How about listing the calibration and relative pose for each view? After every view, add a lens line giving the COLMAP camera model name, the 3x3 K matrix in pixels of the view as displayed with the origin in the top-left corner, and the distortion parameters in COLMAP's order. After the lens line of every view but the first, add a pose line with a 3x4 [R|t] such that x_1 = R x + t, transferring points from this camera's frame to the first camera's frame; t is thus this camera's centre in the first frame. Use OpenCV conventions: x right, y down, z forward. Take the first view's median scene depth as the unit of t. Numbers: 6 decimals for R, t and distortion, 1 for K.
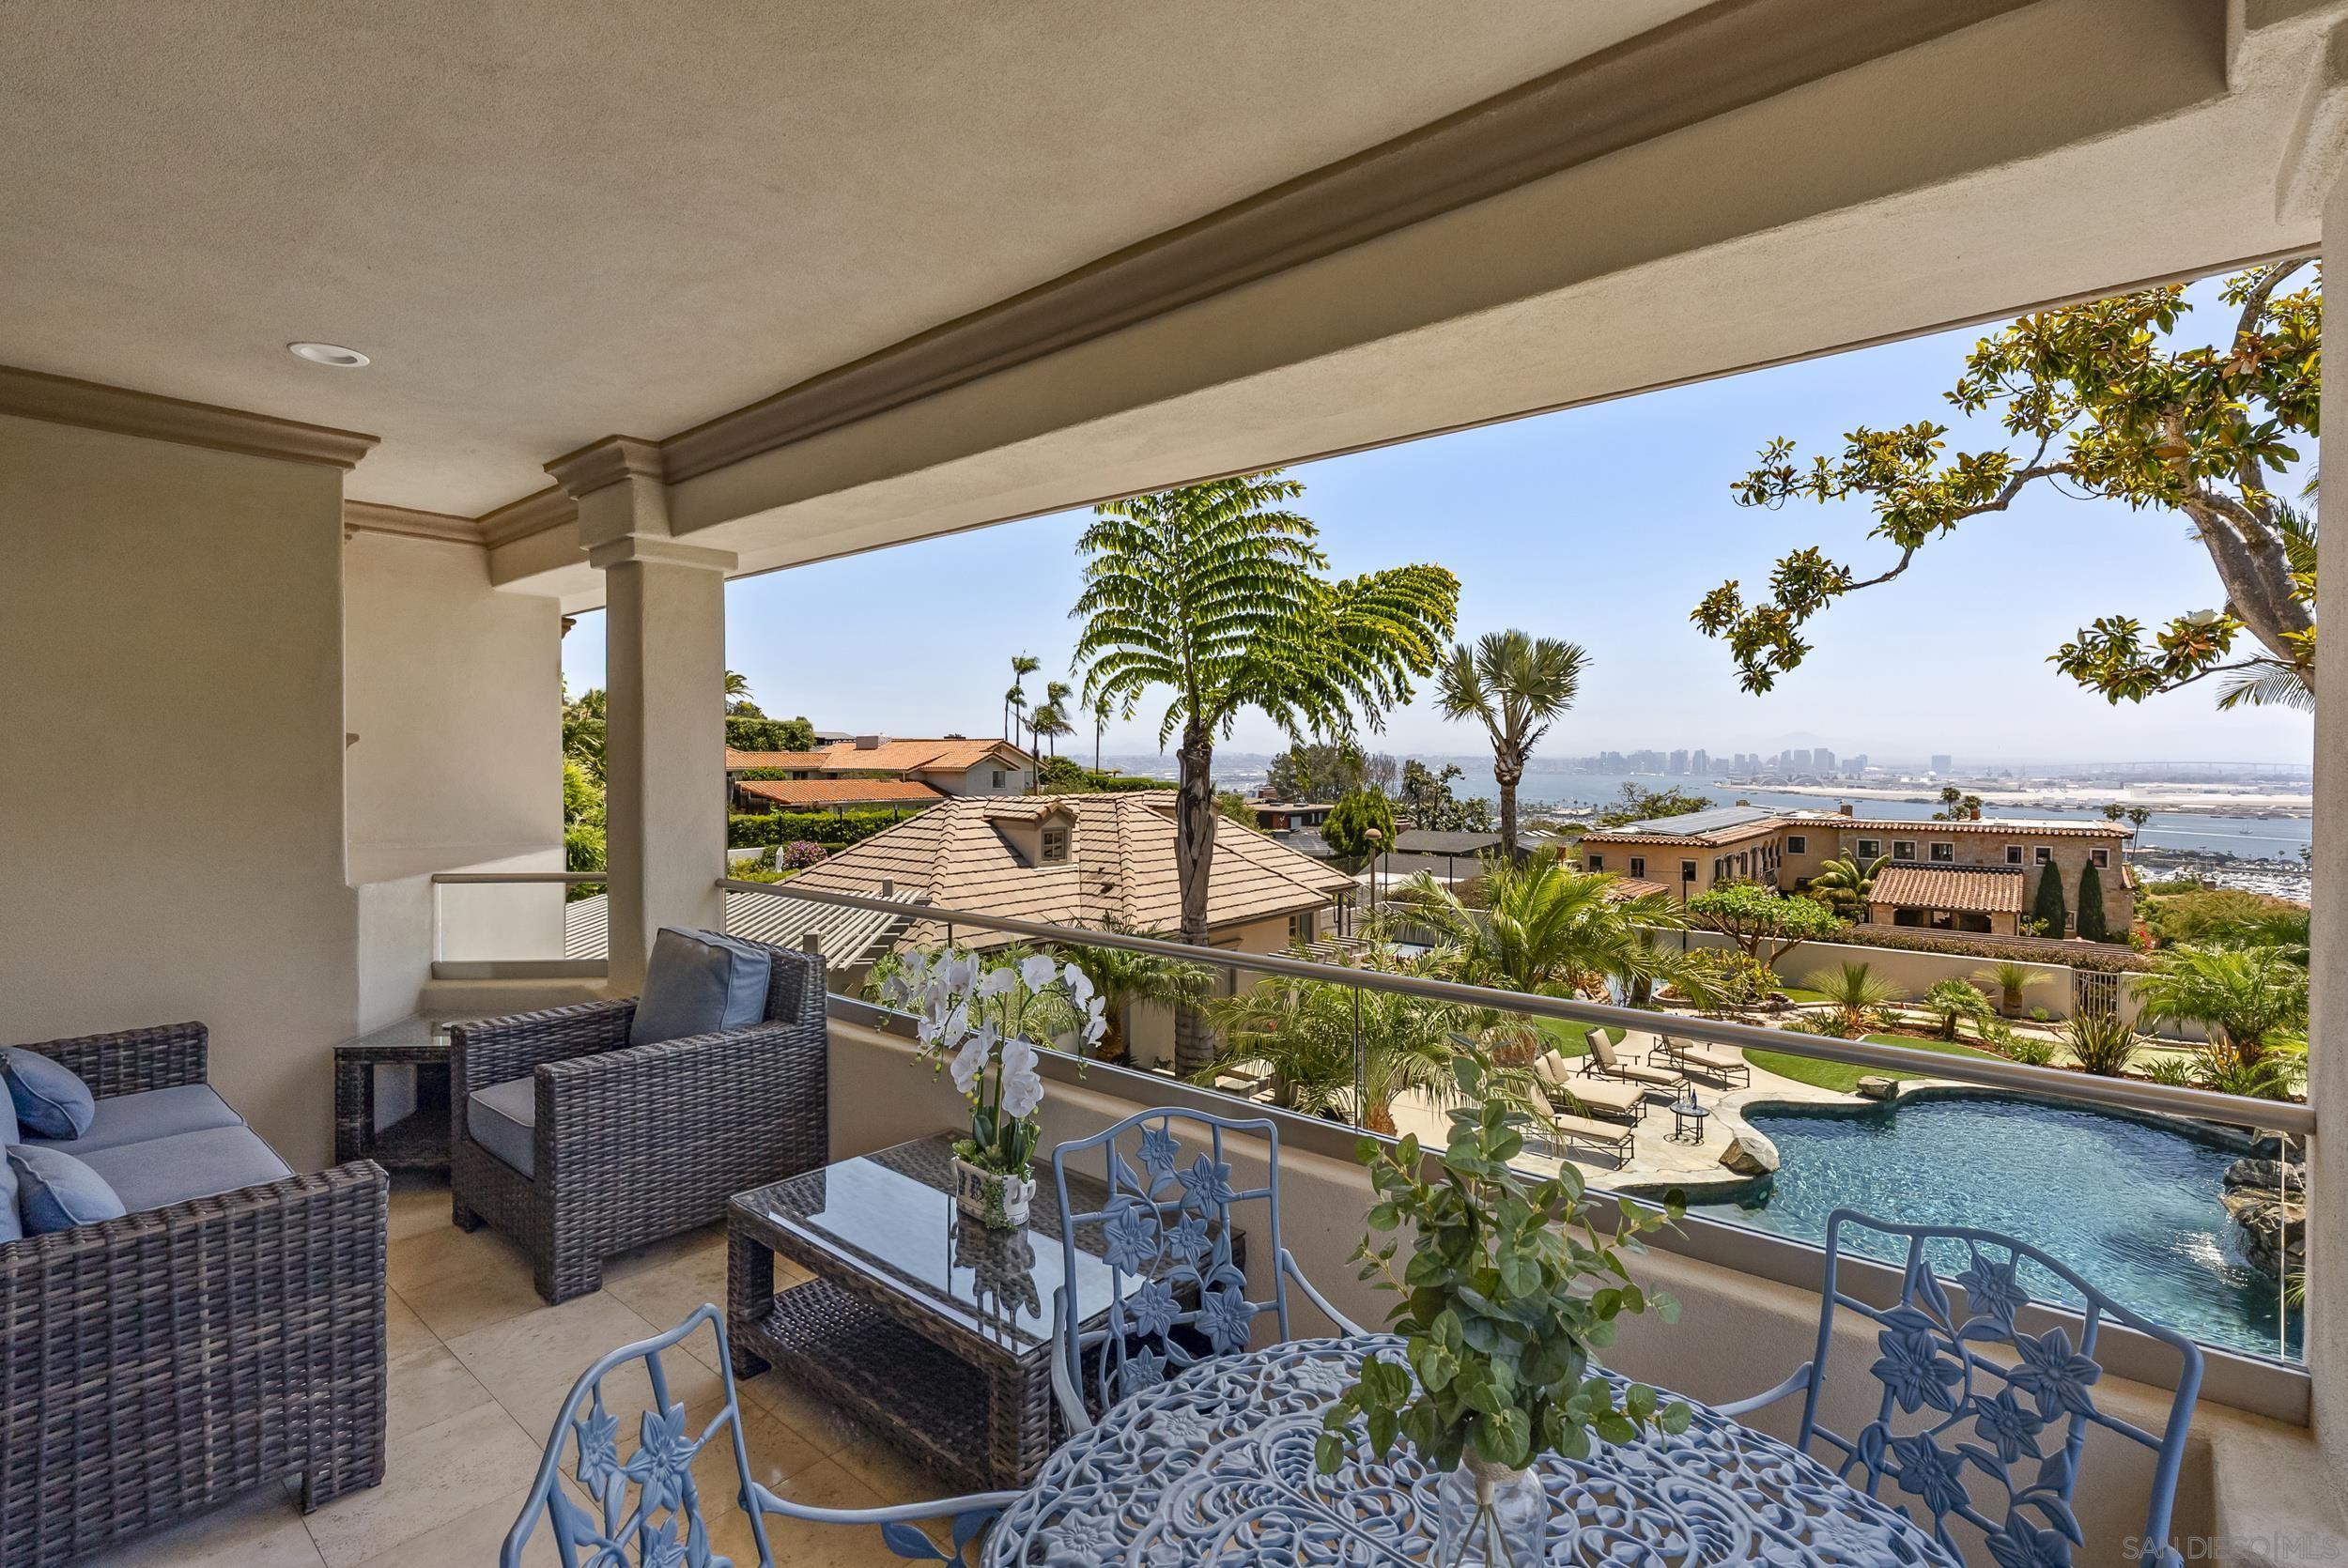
lens RADIAL K [[1077.3, 0, 1176.9], [0, 1077.3, 770.7], [0, 0, 1]] dist [-0.008933, 0.003705]
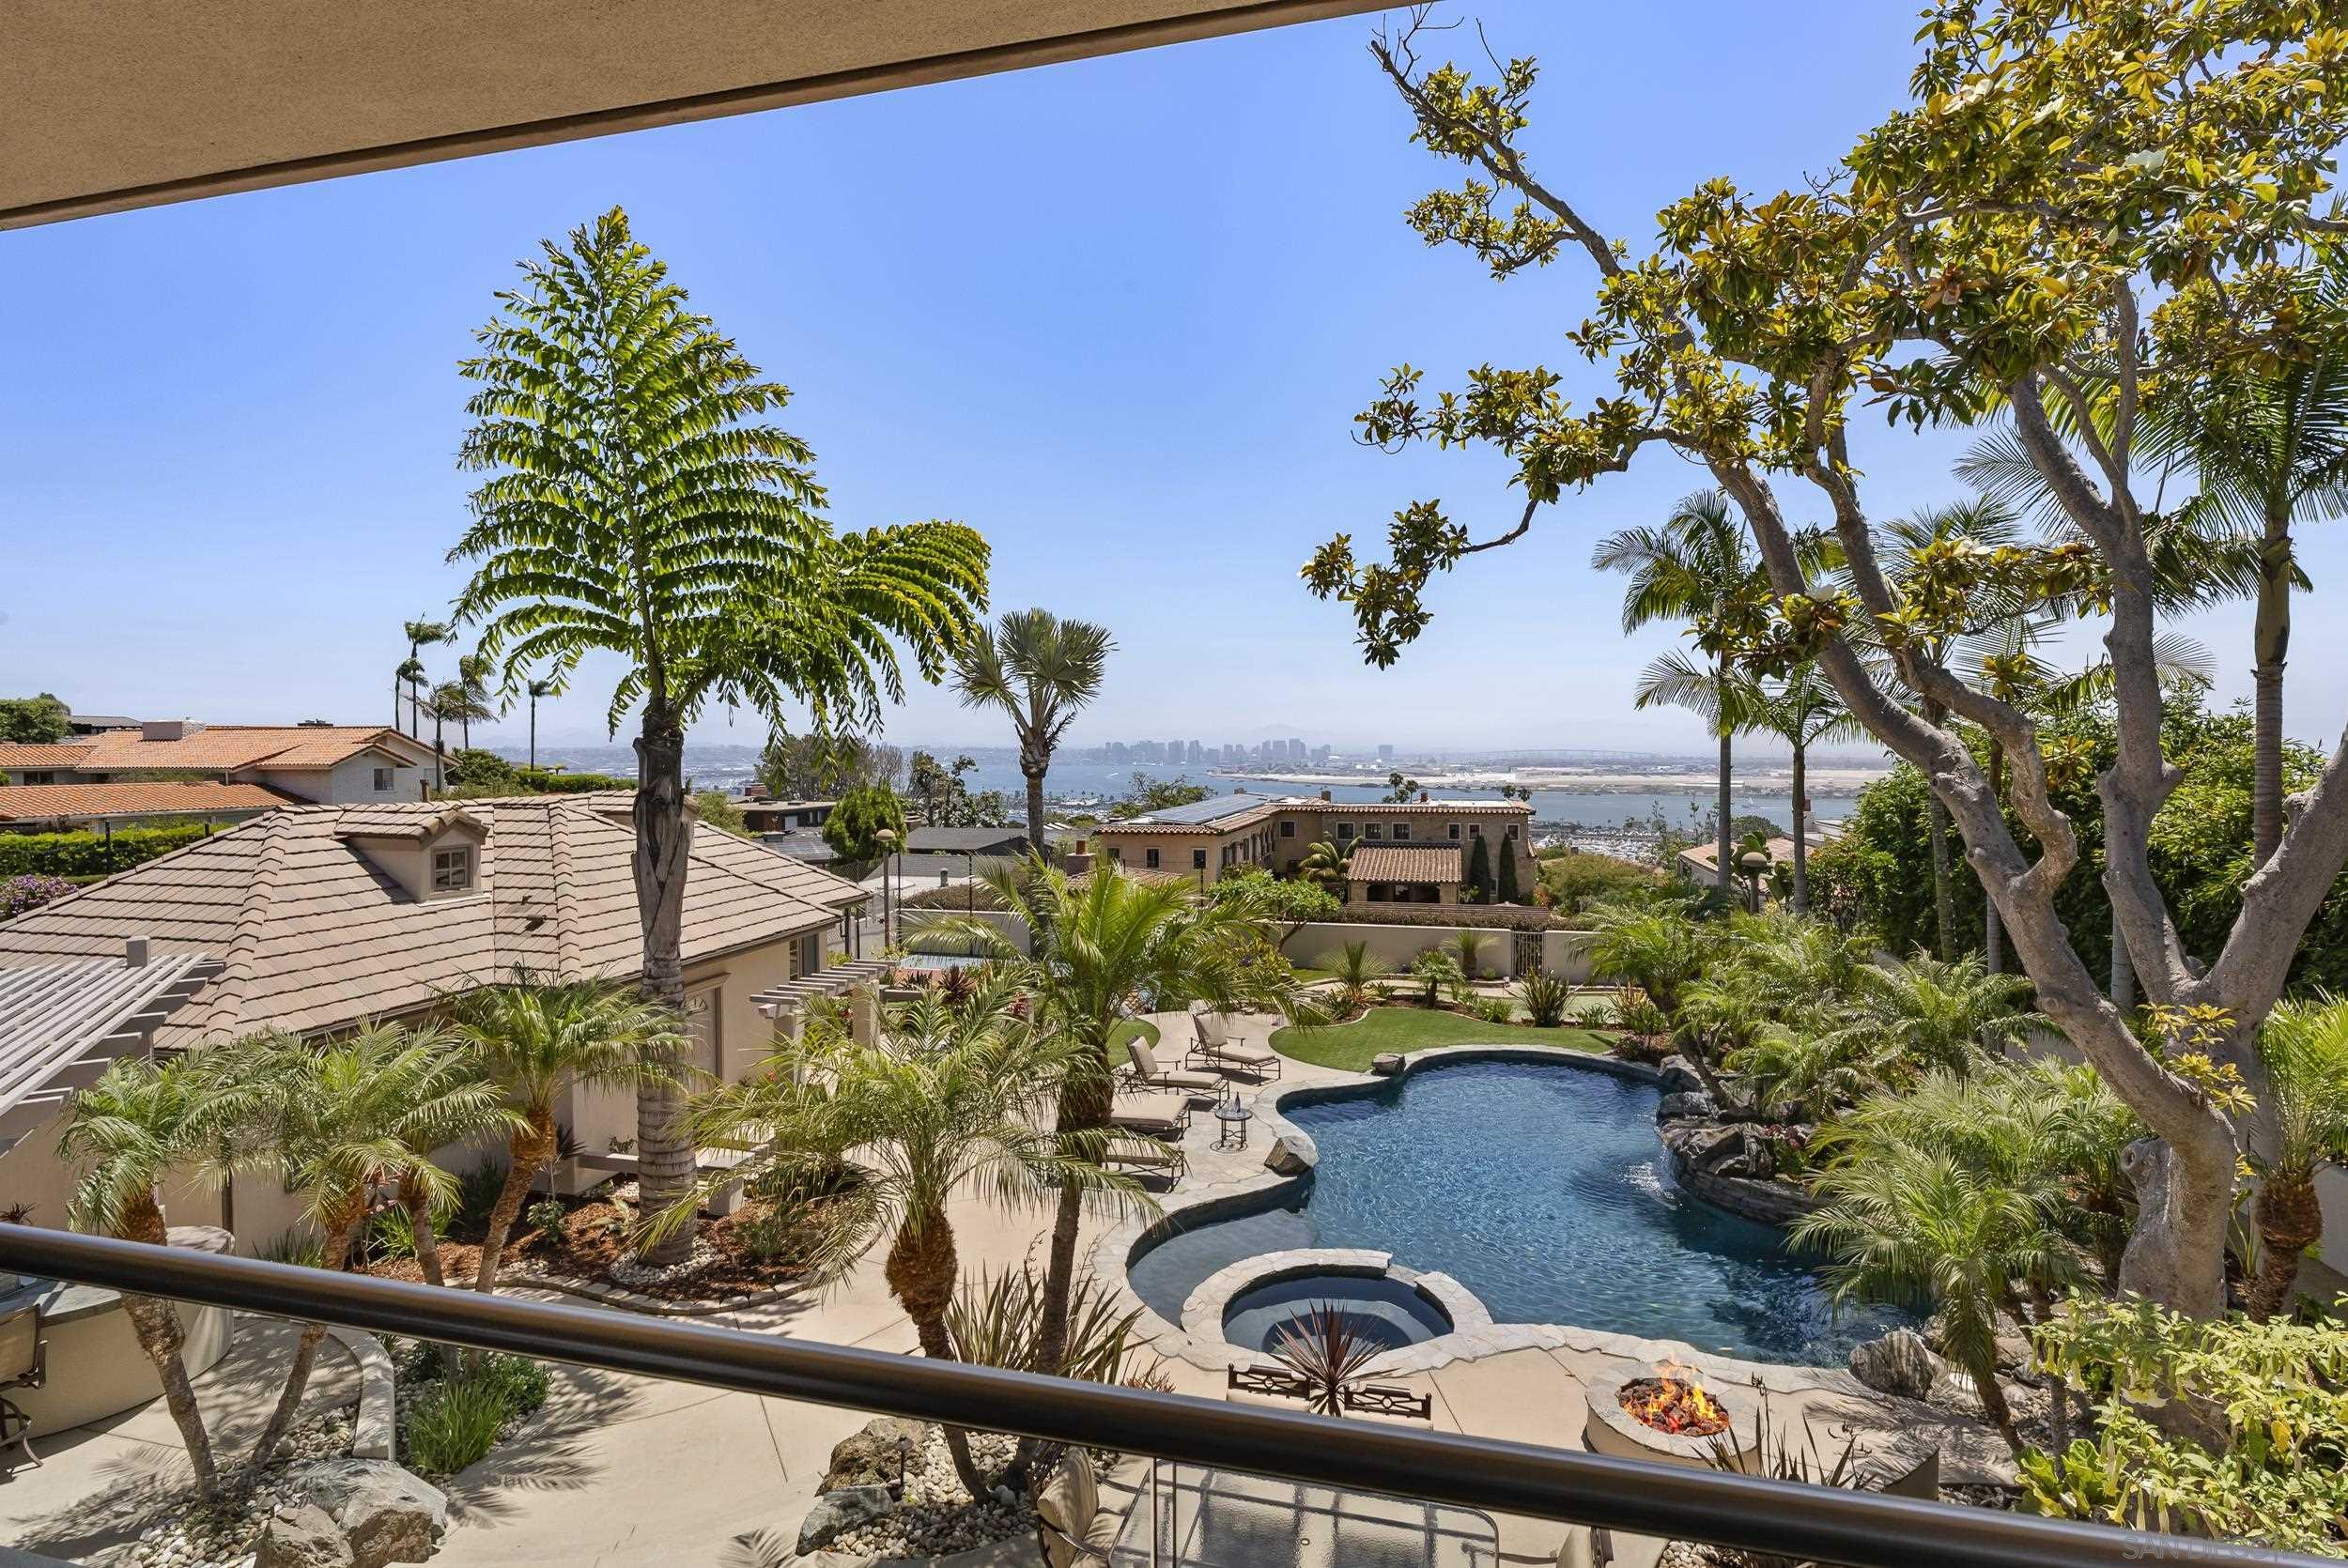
lens RADIAL K [[1134.5, 0, 1187.8], [0, 1134.5, 784.9], [0, 0, 1]] dist [-0.010733, 0.003539]
pose [[0.900977, -0.017790, 0.433503, 0.005129], [0.009366, 0.999724, 0.021561, -0.000298], [-0.433766, -0.015366, 0.900894, 0.089163]]
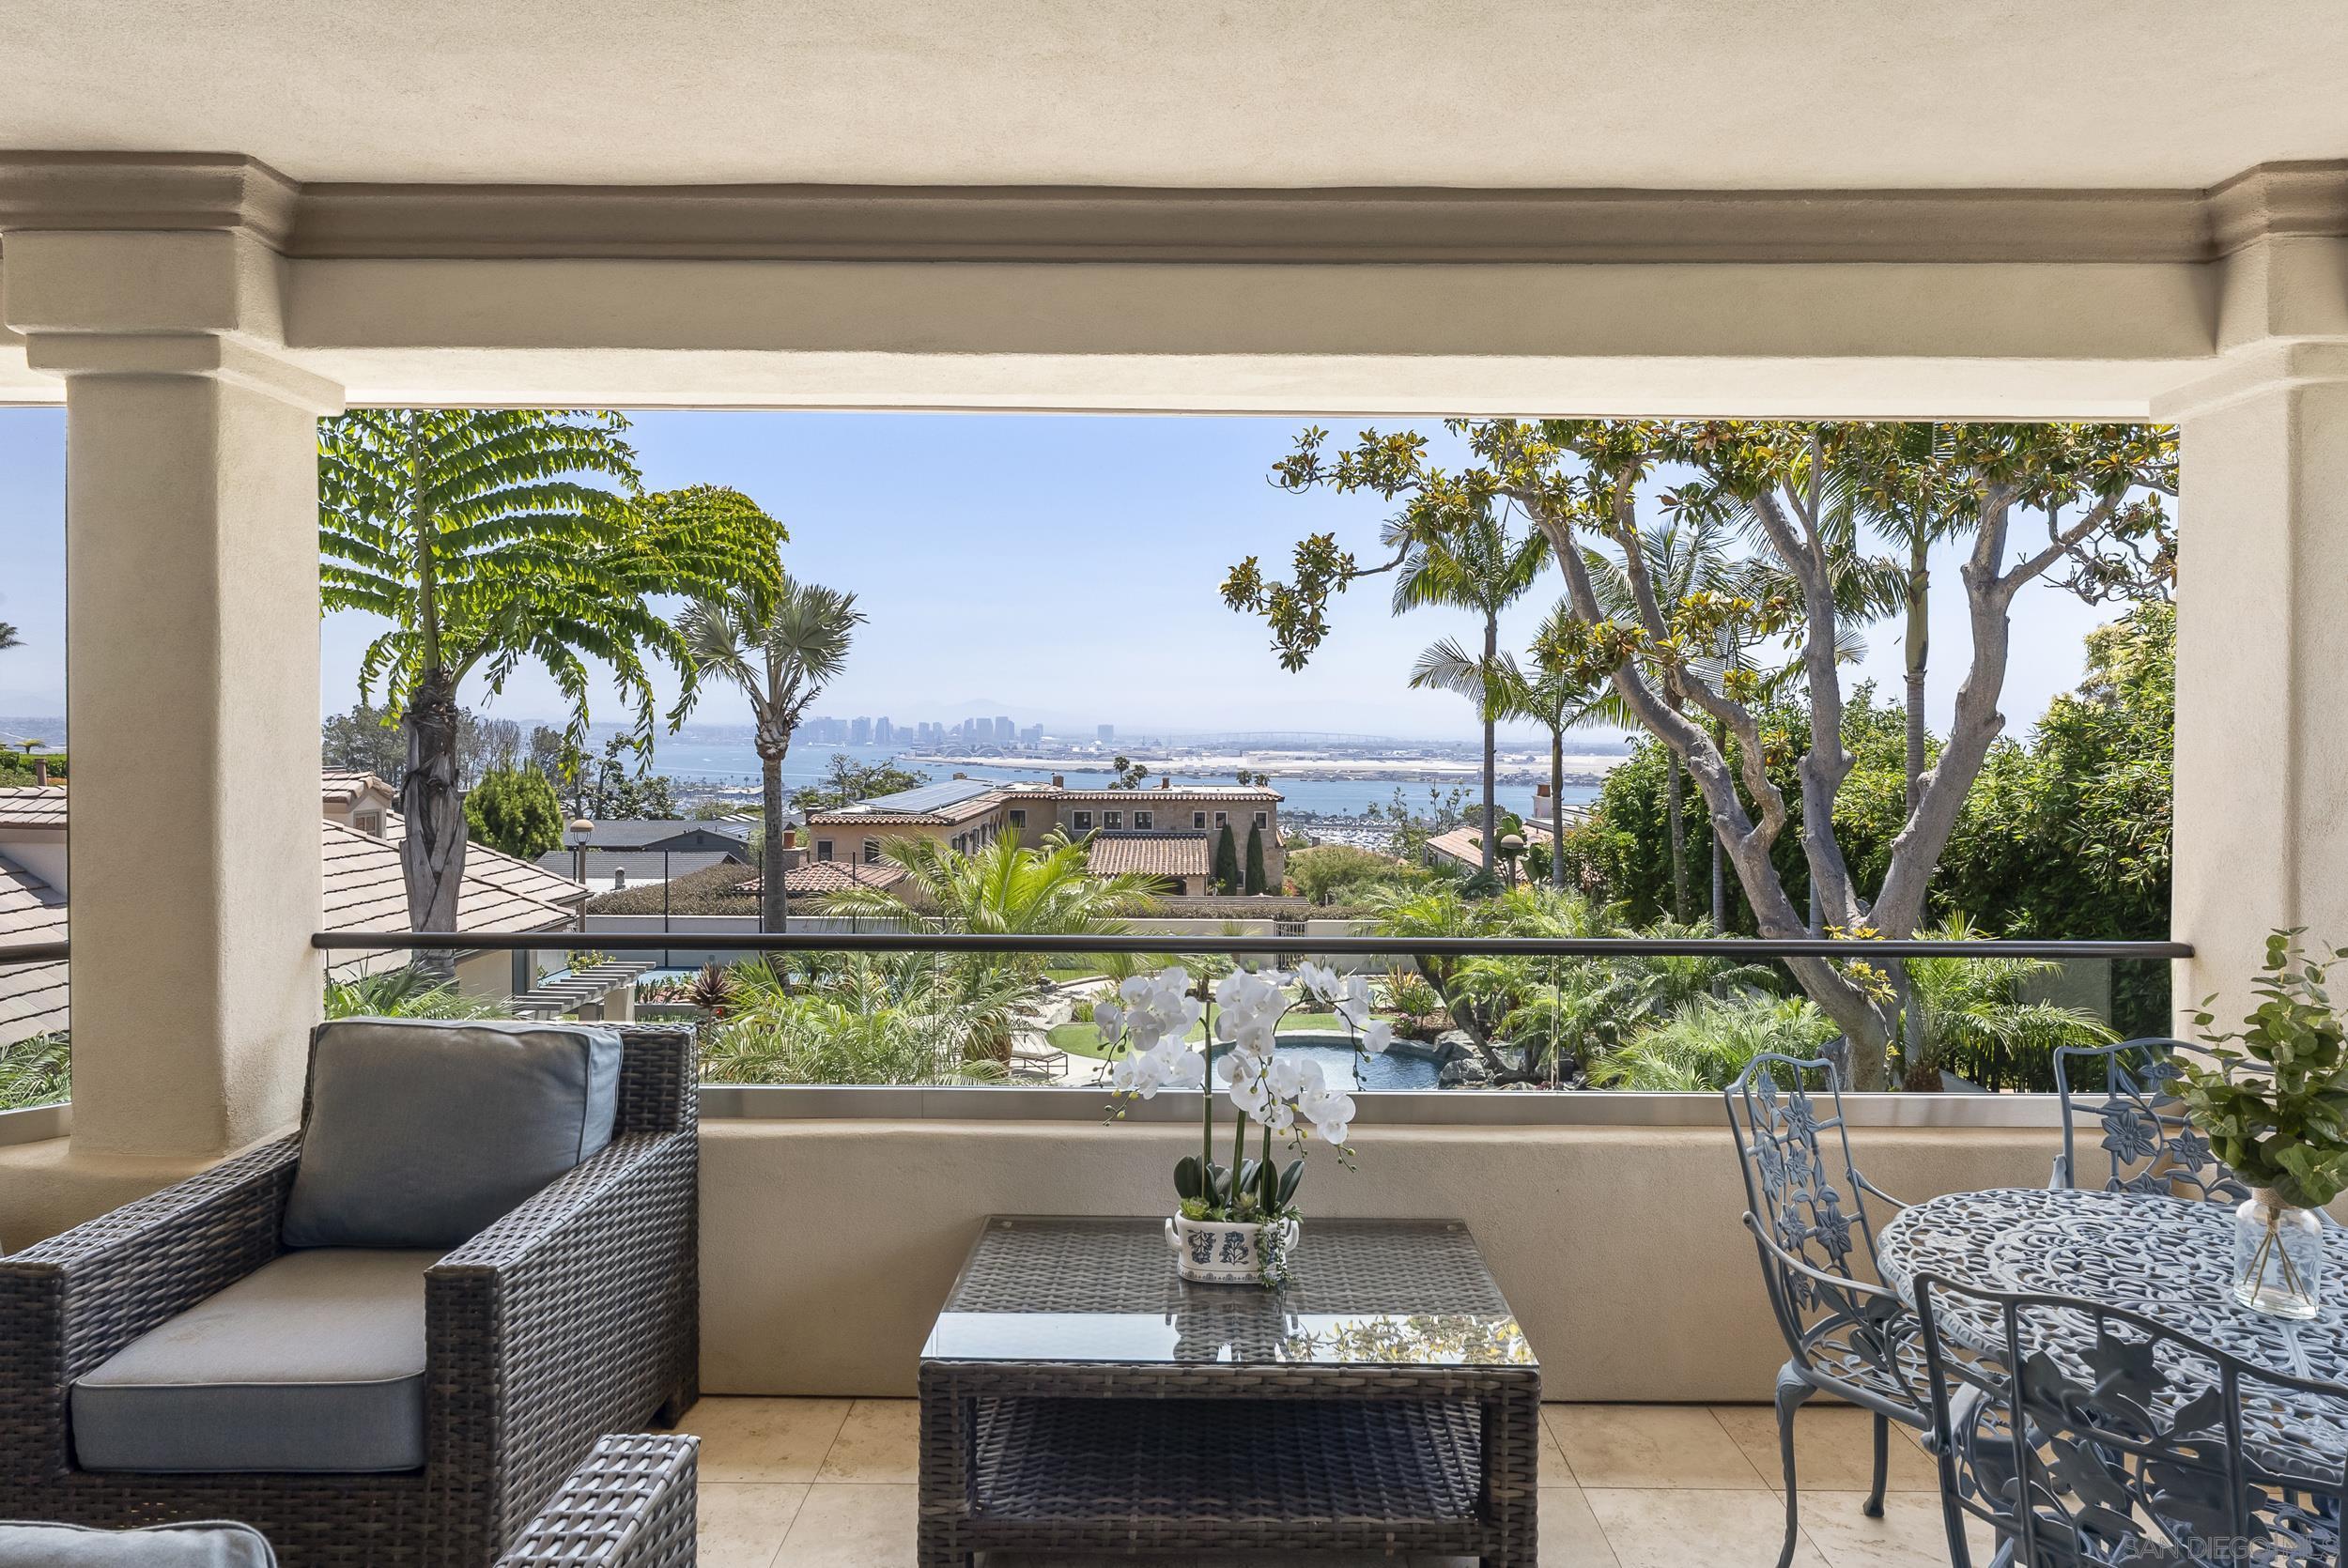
lens RADIAL K [[1308.1, 0, 1199.9], [0, 1308.1, 741.3], [0, 0, 1]] dist [-0.006173, 0.000367]
pose [[0.766805, -0.001721, 0.641878, -0.114848], [0.001533, 0.999998, 0.000850, -0.001127], [-0.641879, 0.000332, 0.766806, 0.031168]]
